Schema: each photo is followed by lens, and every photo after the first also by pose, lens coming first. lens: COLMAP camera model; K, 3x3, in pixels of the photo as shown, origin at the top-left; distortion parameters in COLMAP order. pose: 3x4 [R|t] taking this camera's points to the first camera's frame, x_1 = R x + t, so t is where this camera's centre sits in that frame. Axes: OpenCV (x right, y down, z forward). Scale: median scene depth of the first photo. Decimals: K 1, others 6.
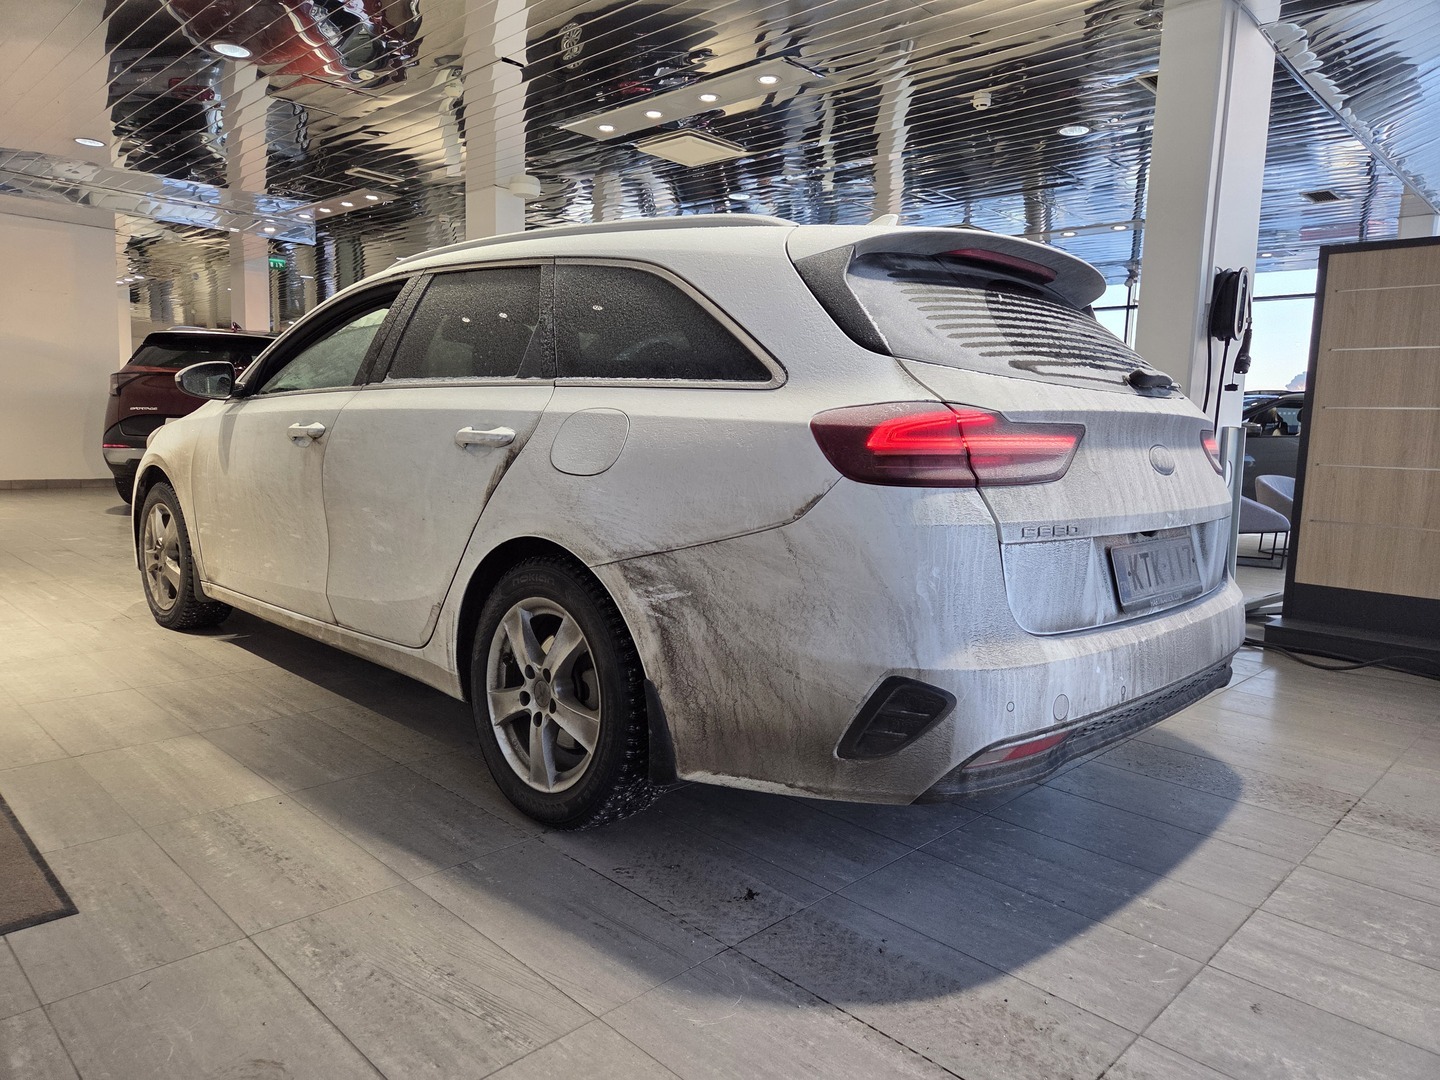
lens RADIAL K [[958.7, 0, 718.6], [0, 958.7, 532.0], [0, 0, 1]] dist [0.077644, -0.069766]
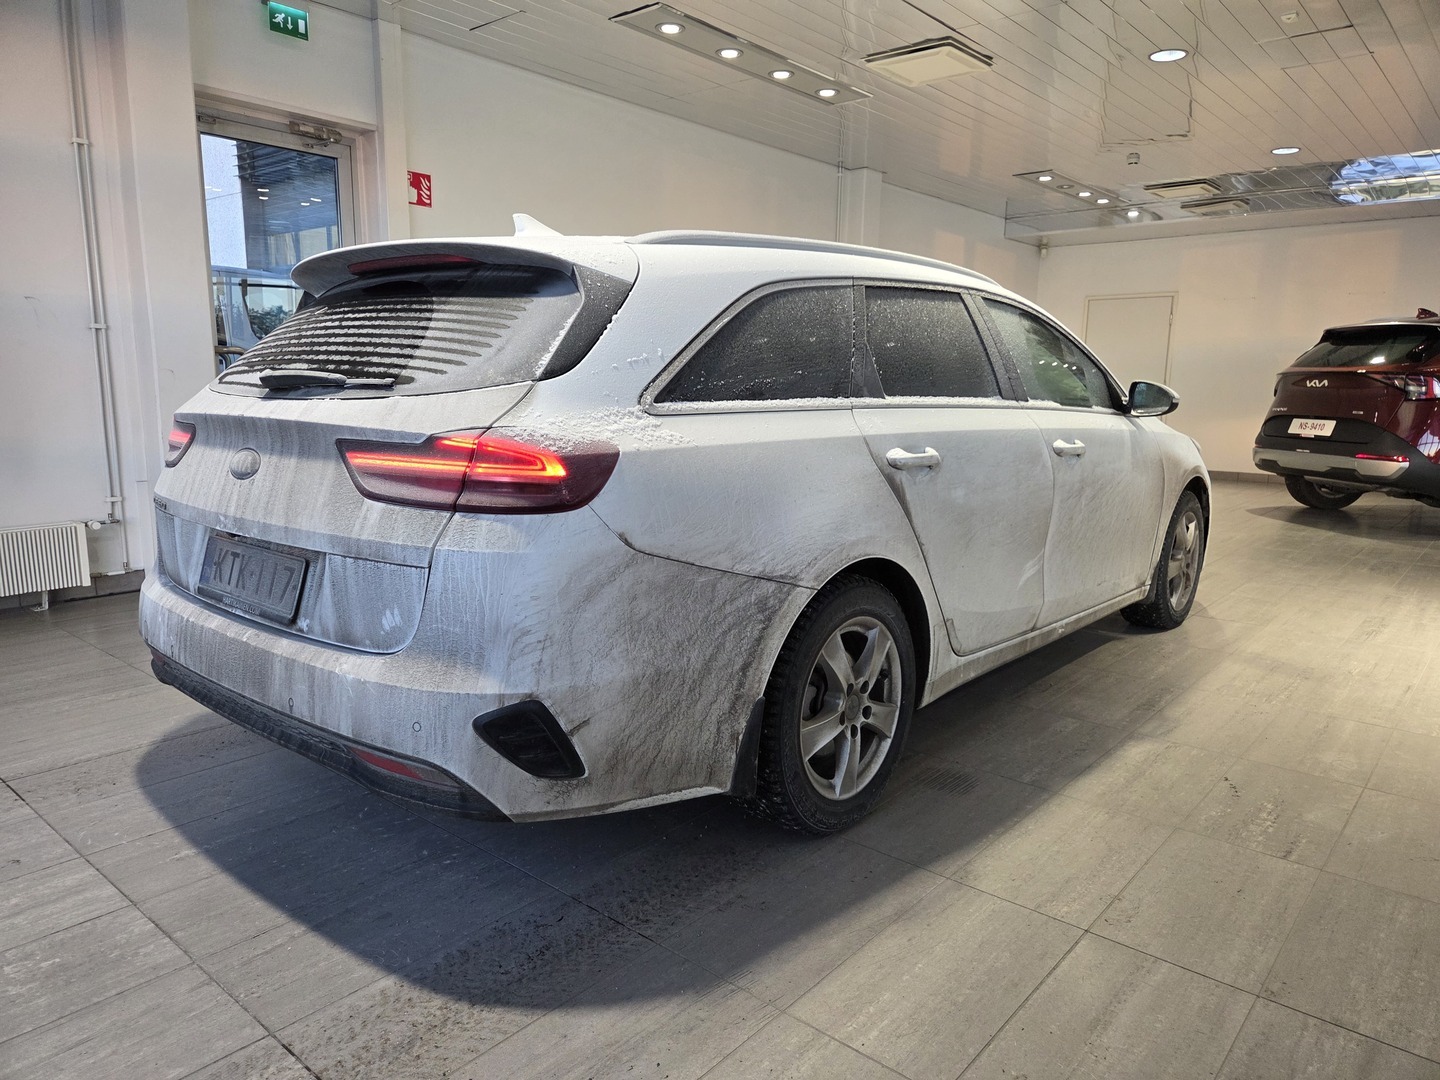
lens RADIAL K [[958.7, 0, 718.6], [0, 958.7, 532.0], [0, 0, 1]] dist [0.077644, -0.069766]
pose [[0.068140, 0.122678, -0.990105, 1.546334], [-0.123404, 0.985827, 0.113655, -0.186471], [0.990014, 0.114438, 0.082313, 1.469027]]
